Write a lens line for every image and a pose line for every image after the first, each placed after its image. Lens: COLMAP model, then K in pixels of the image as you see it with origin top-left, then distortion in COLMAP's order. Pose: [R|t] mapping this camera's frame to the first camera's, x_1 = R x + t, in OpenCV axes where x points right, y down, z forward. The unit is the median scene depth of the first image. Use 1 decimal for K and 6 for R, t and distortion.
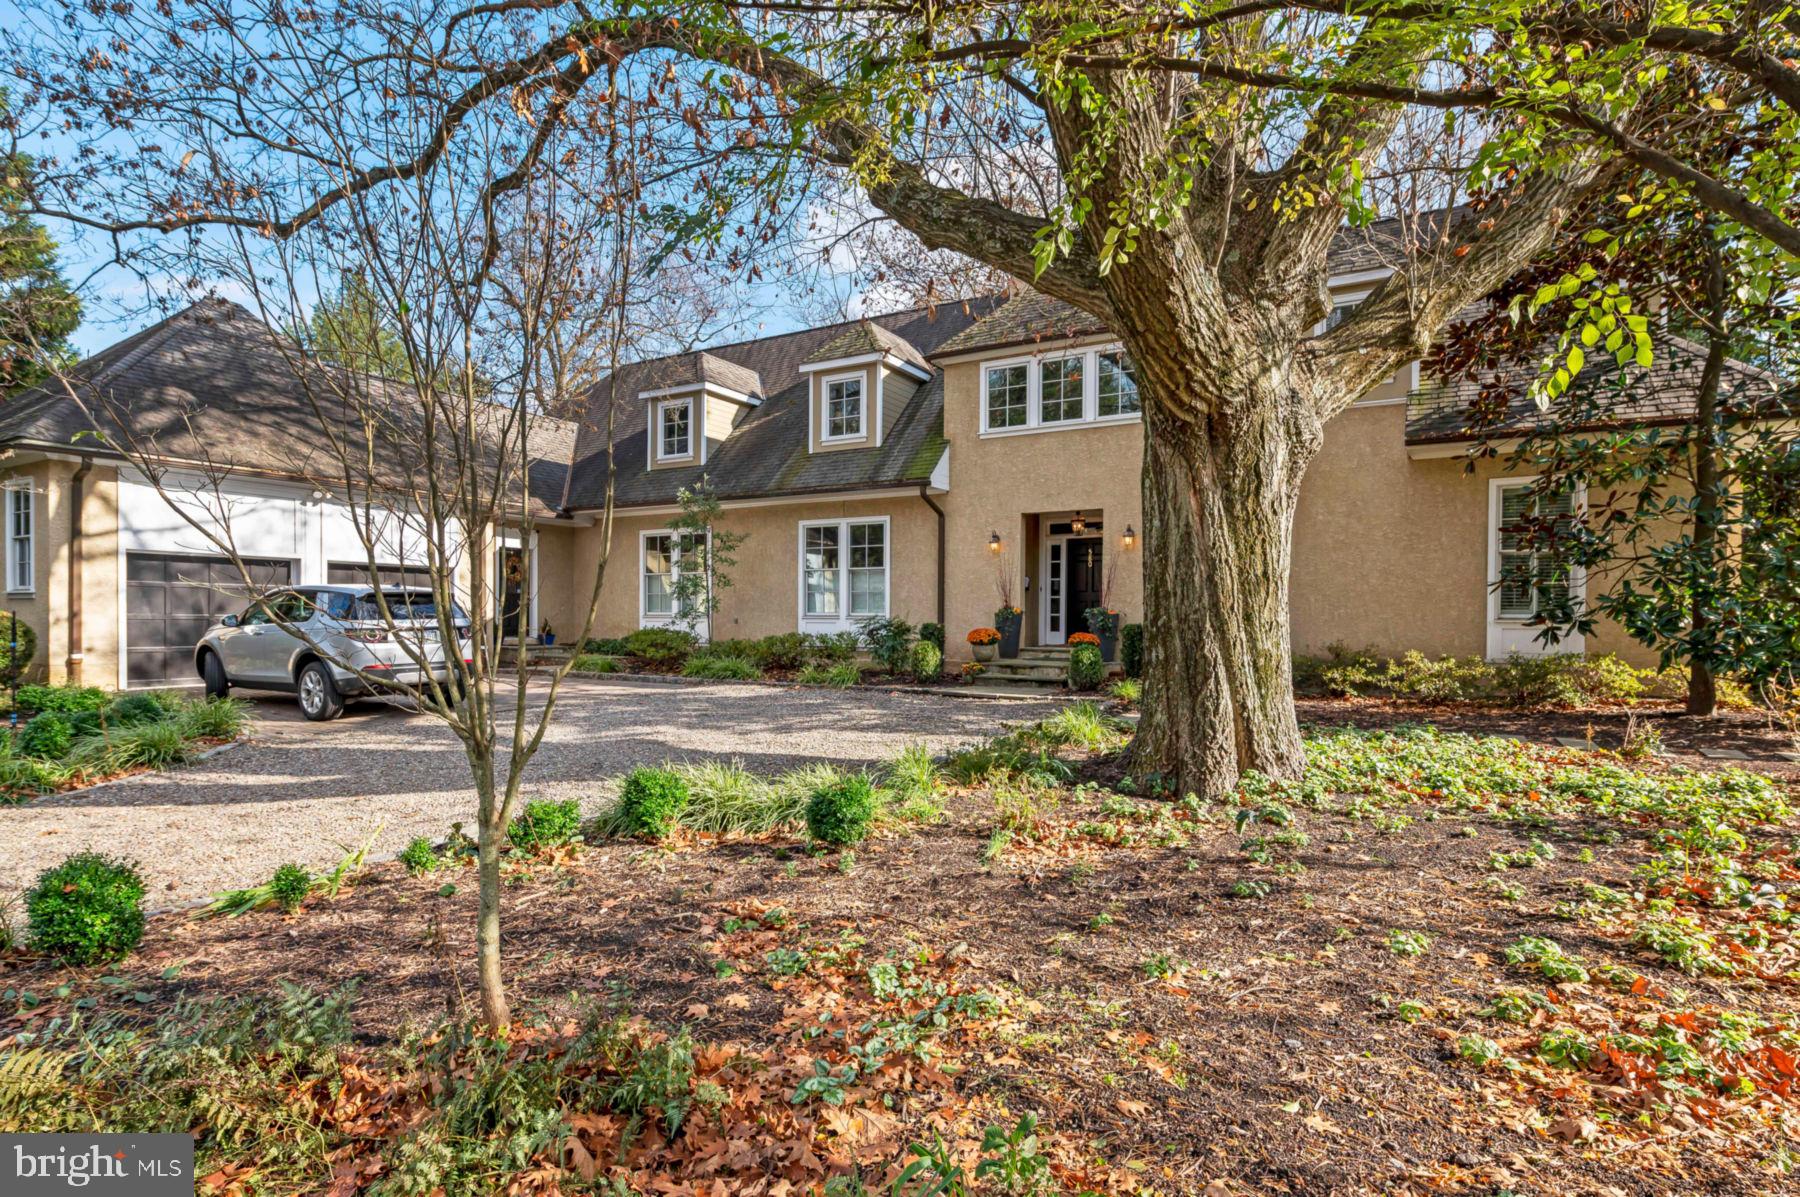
lens RADIAL K [[917.0, 0, 902.1], [0, 917.0, 617.8], [0, 0, 1]] dist [0.000106, 0.000184]
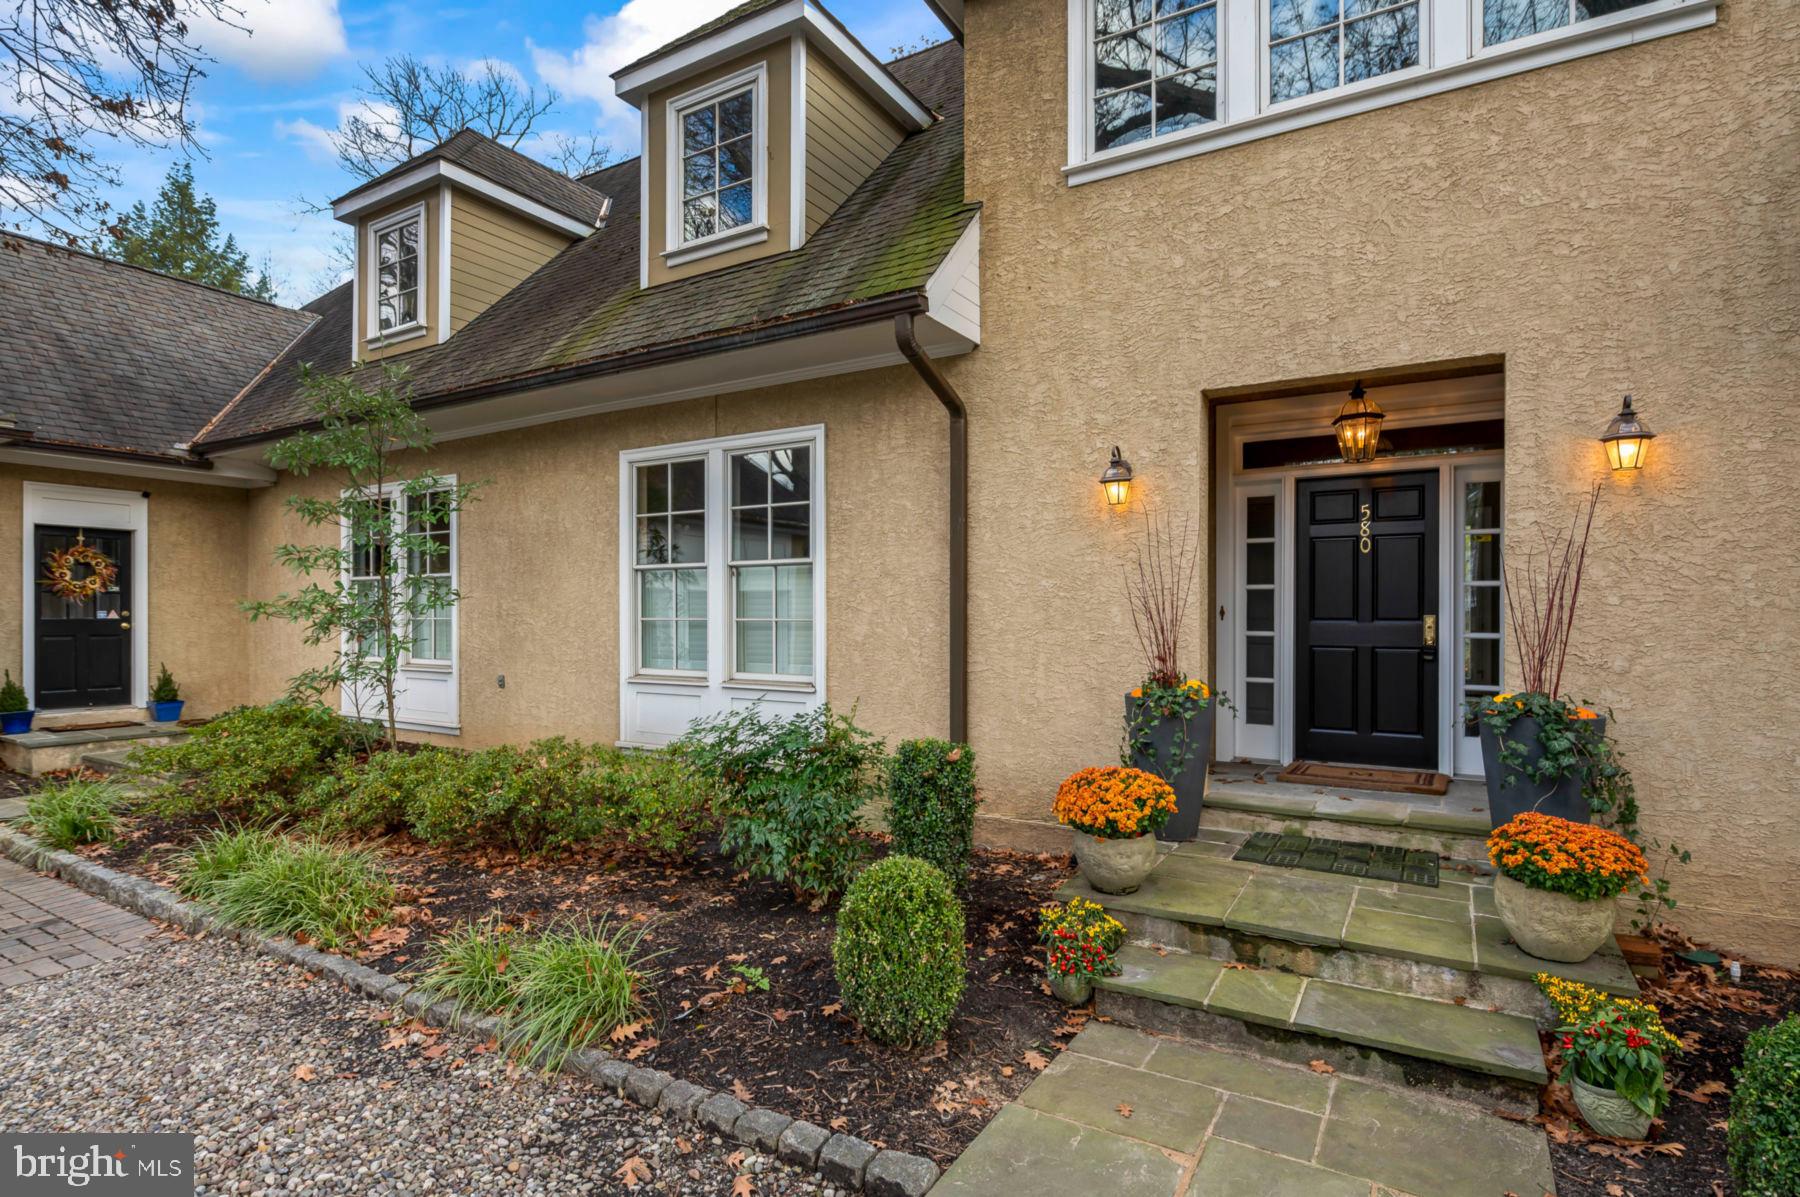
lens RADIAL K [[917.0, 0, 902.1], [0, 917.0, 617.8], [0, 0, 1]] dist [0.000106, 0.000184]
pose [[0.999975, -0.006414, -0.002918, 0.020363], [0.006431, 0.999962, 0.005961, -0.032303], [0.002880, -0.005980, 0.999978, 0.621302]]
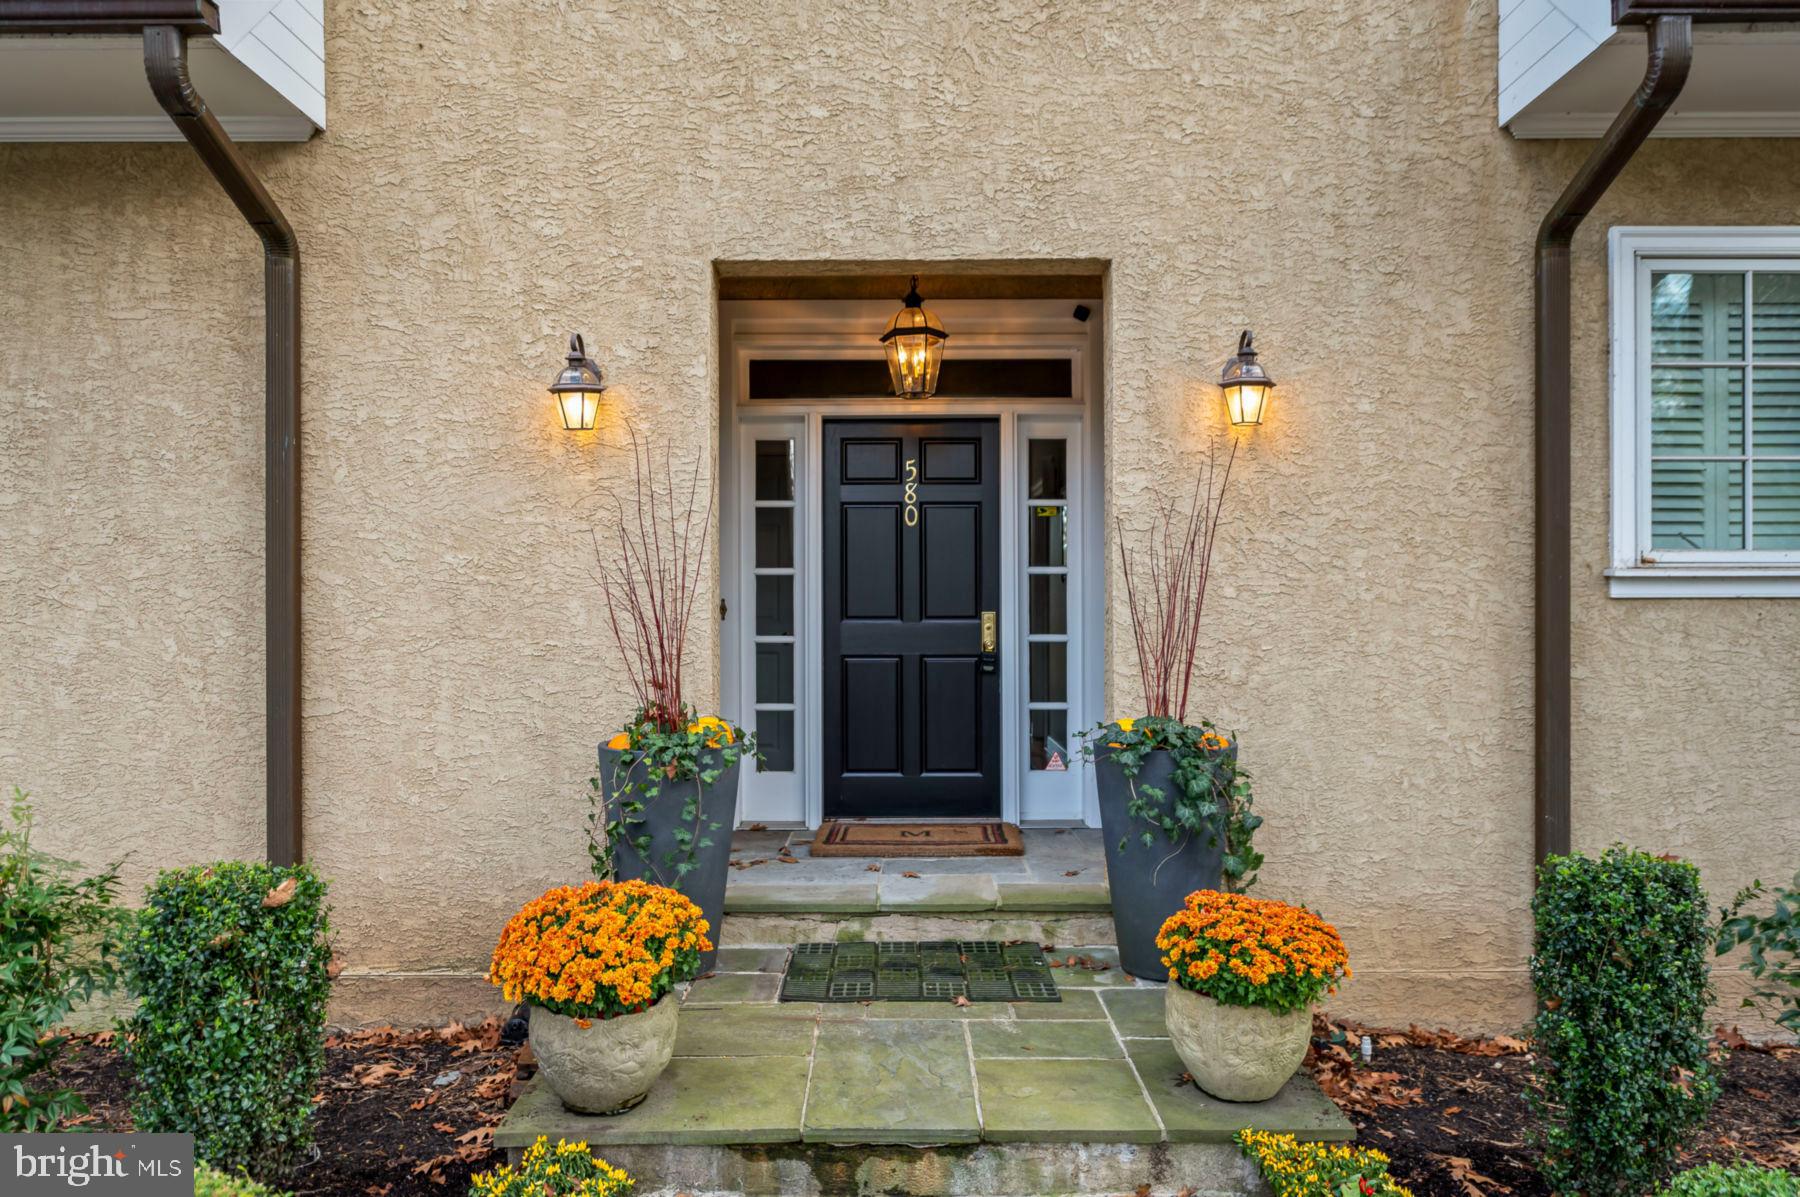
lens RADIAL K [[1194.2, 0, 903.3], [0, 1194.2, 610.7], [0, 0, 1]] dist [-0.003124, 0.001443]
pose [[0.854287, -0.009486, 0.519715, 0.021875], [0.007699, 0.999955, 0.005596, -0.032274], [-0.519745, -0.000779, 0.854321, 0.691441]]
